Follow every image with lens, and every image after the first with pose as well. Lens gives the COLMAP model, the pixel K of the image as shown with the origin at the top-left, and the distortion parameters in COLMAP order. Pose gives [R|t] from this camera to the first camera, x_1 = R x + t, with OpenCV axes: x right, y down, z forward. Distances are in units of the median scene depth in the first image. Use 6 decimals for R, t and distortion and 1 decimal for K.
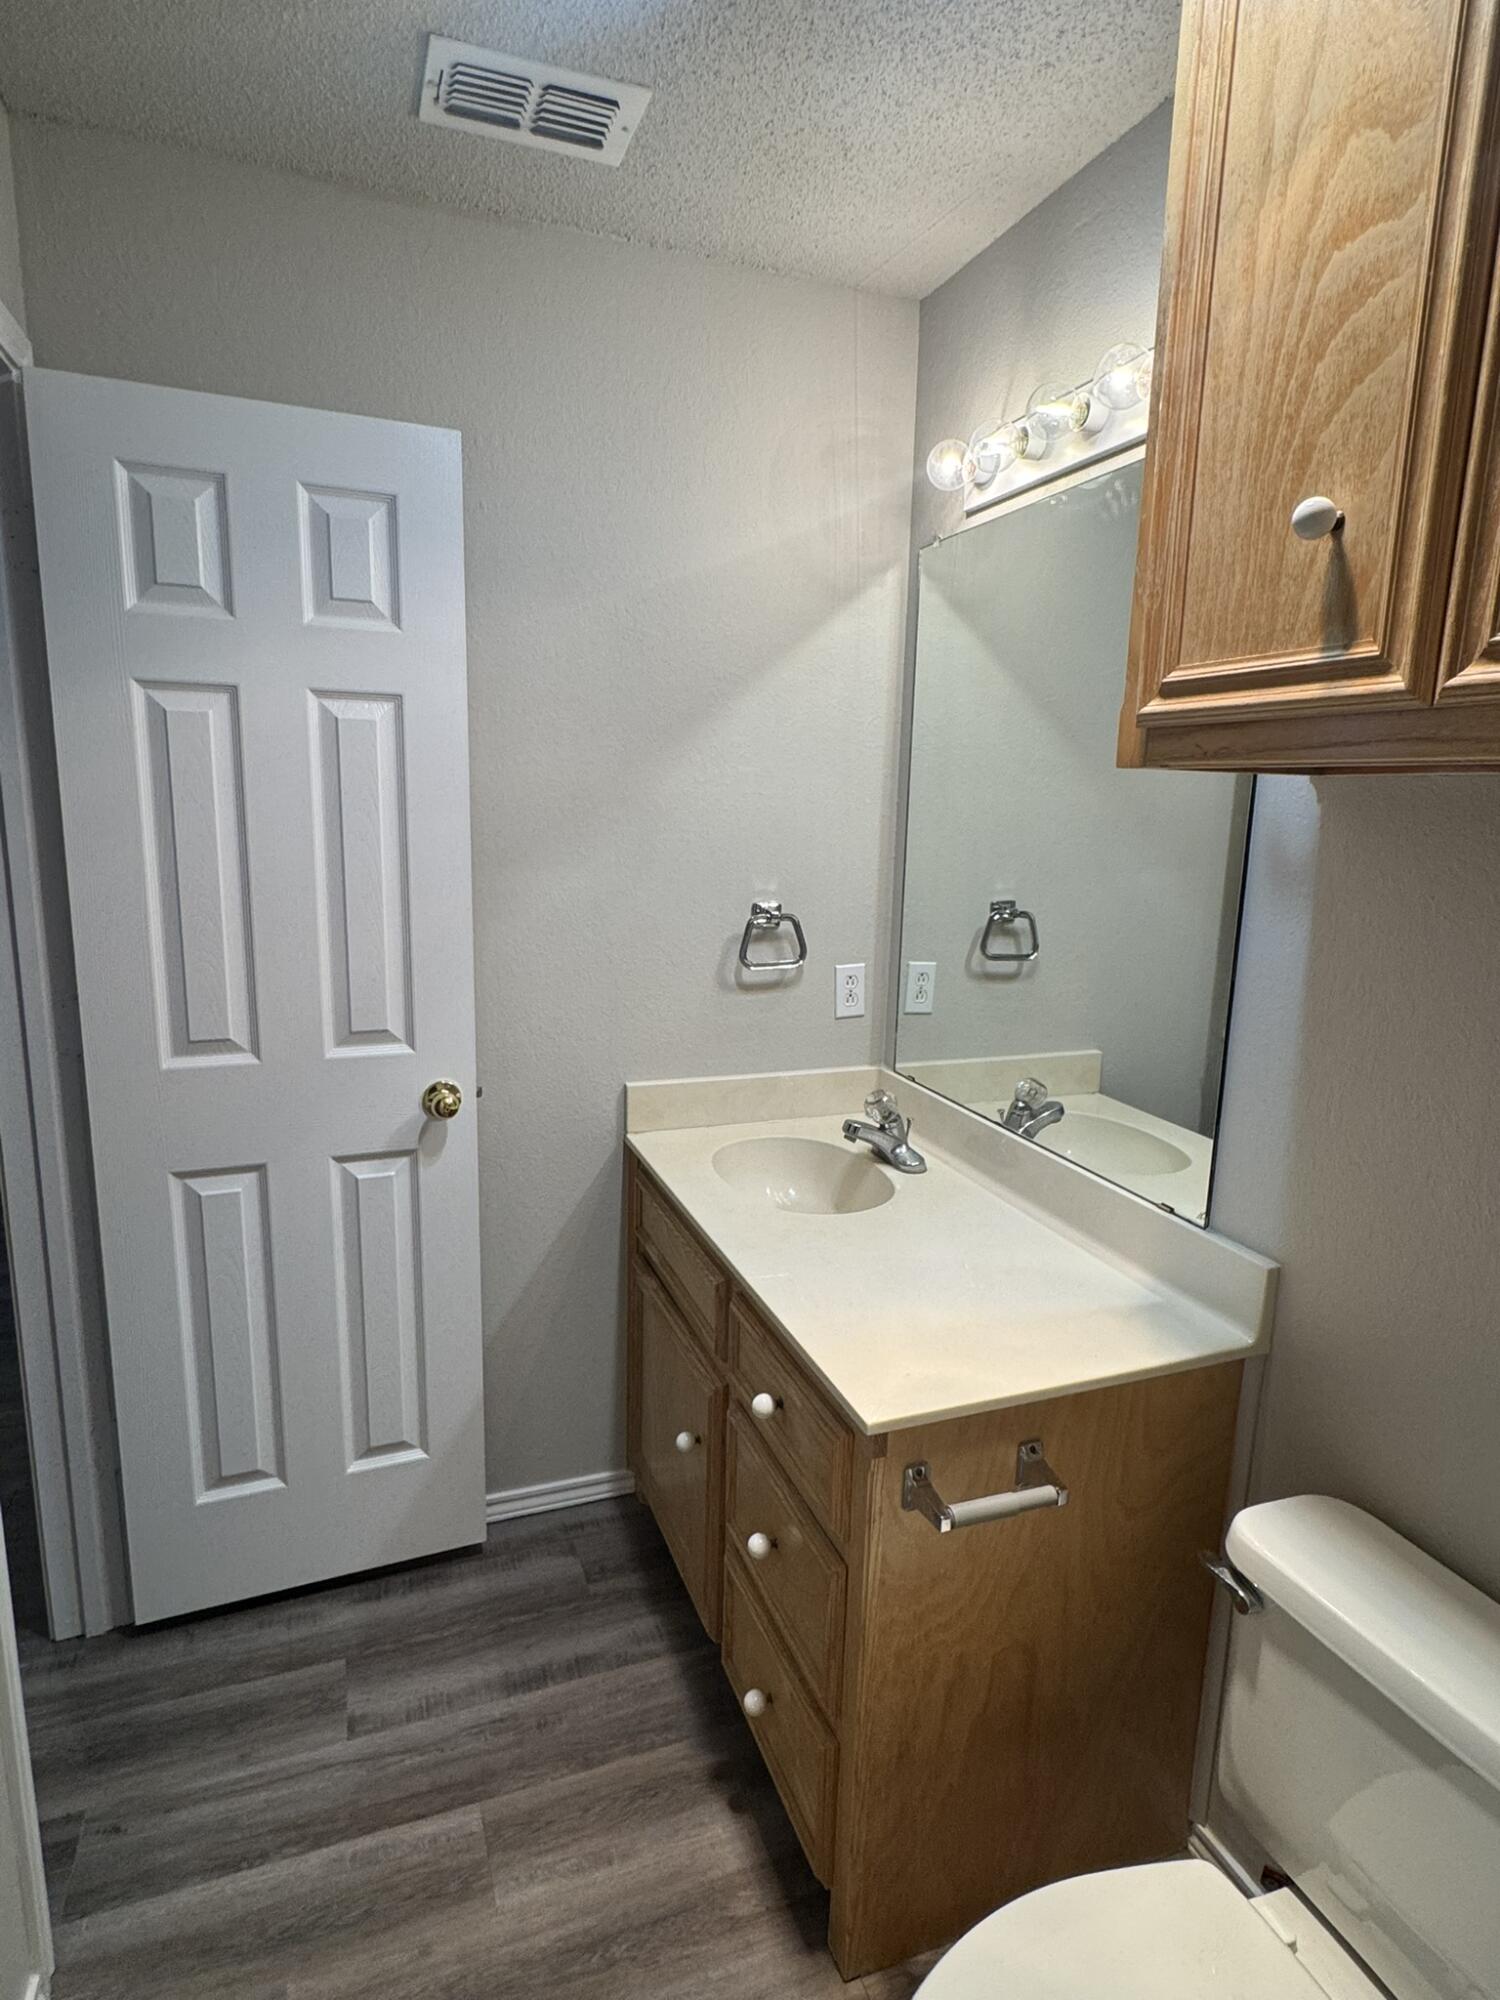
lens RADIAL K [[1083.4, 0, 750.0], [0, 1083.4, 1000.0], [0, 0, 1]] dist [0.000167, -0.001359]
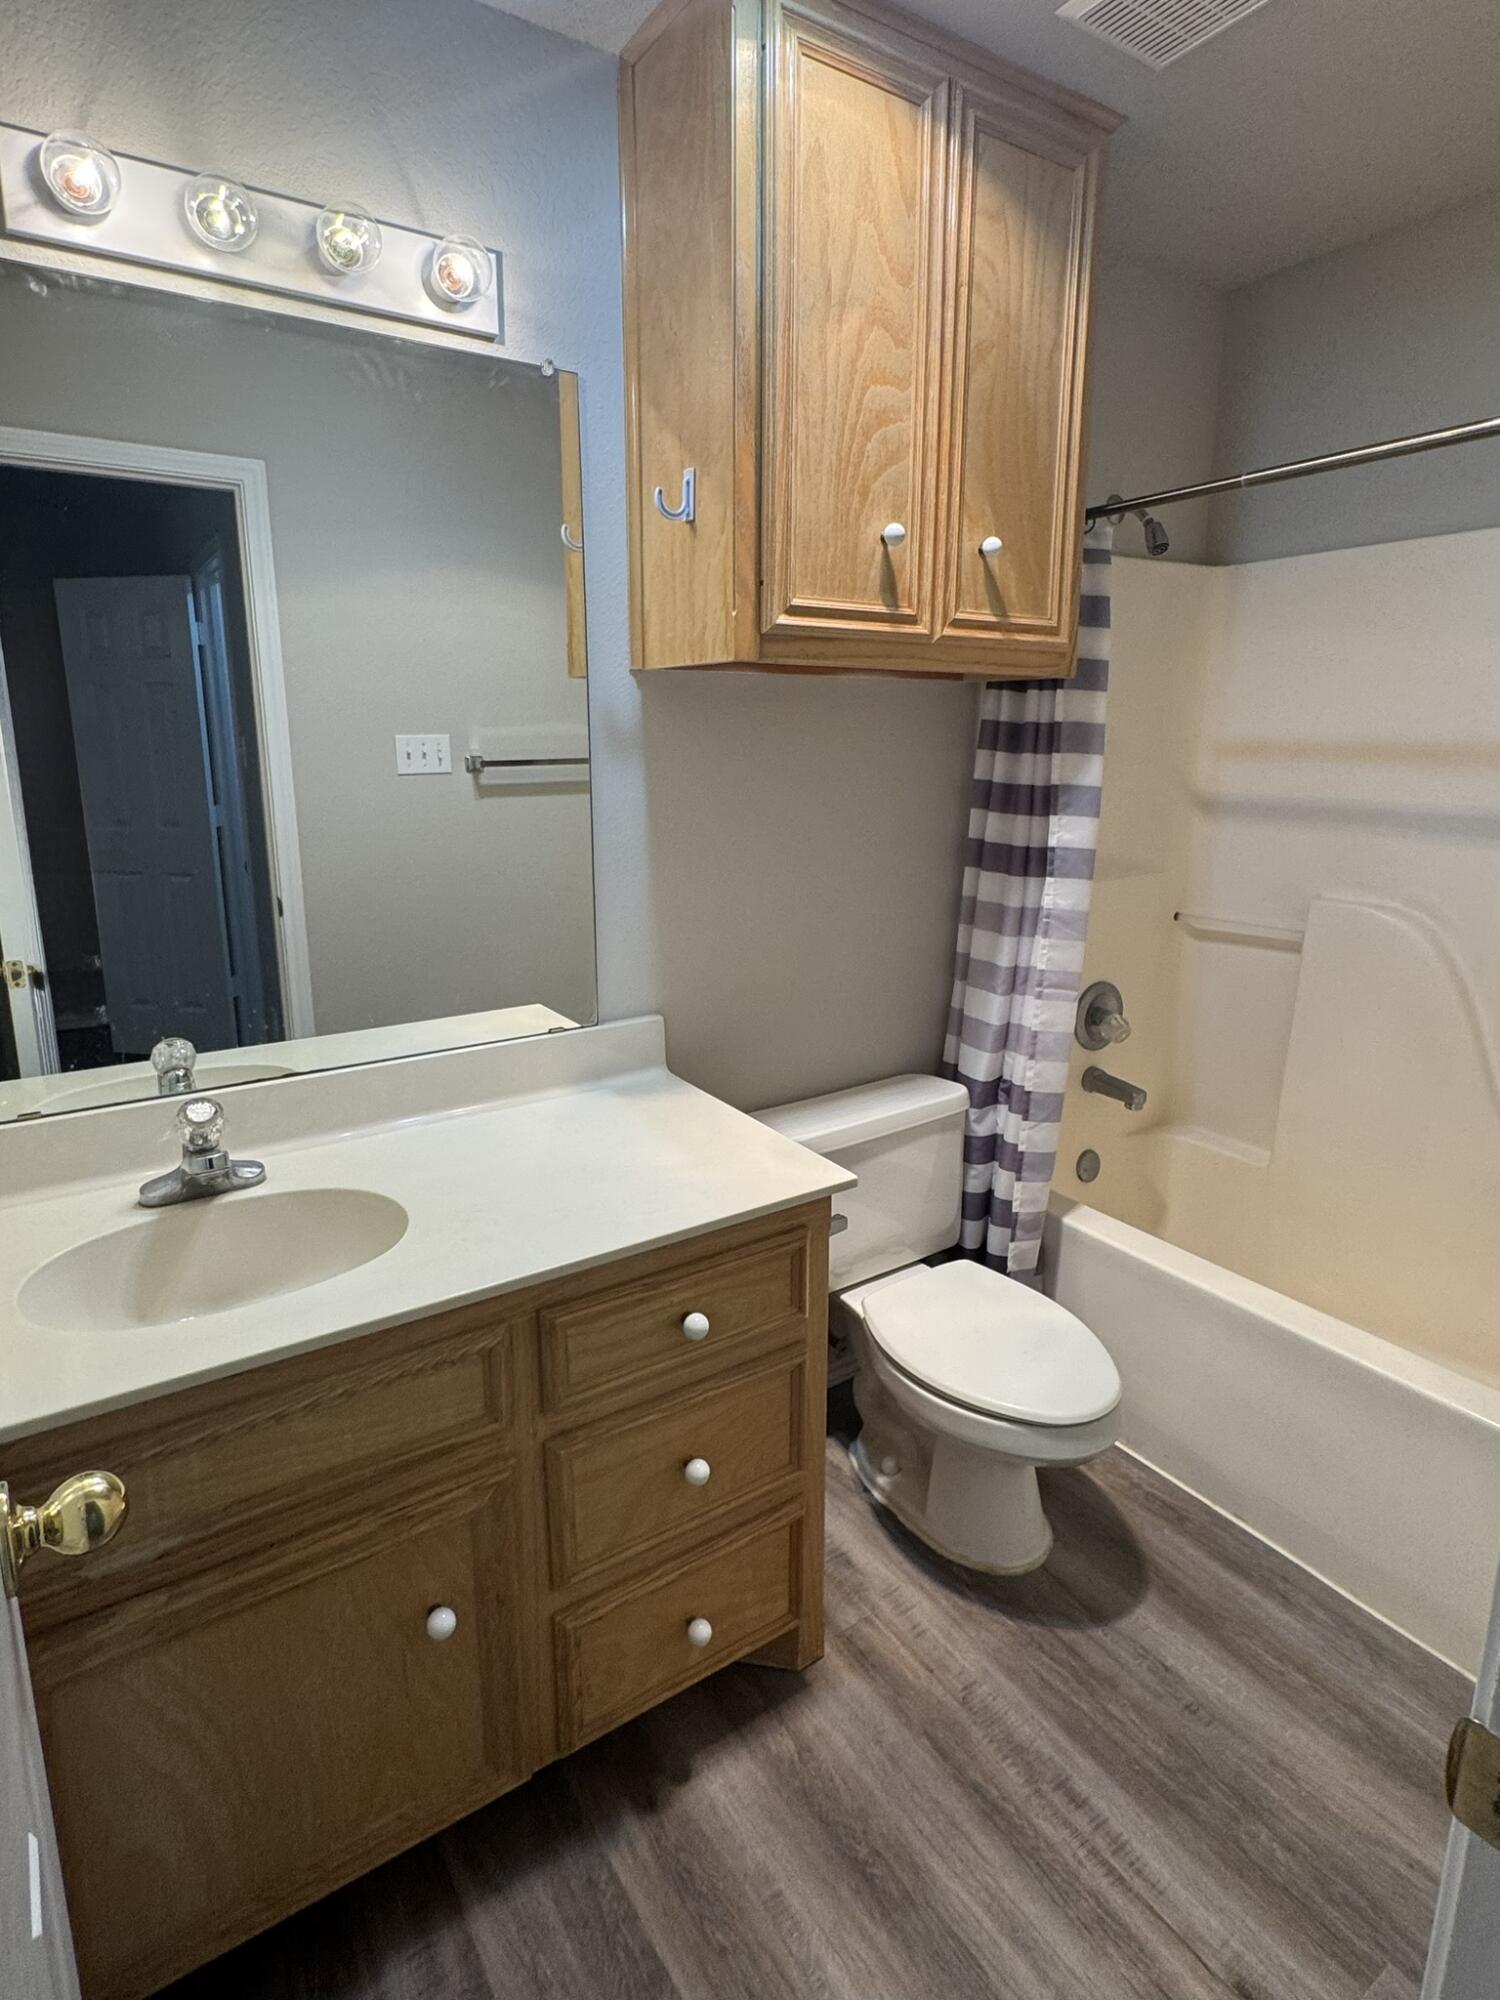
lens RADIAL K [[1049.7, 0, 752.0], [0, 1049.7, 950.2], [0, 0, 1]] dist [-0.001714, -0.000674]
pose [[-0.224144, -0.221155, 0.949131, -1.220656], [0.173845, 0.949217, 0.262230, -0.259175], [-0.958925, 0.223779, -0.174315, 1.591030]]
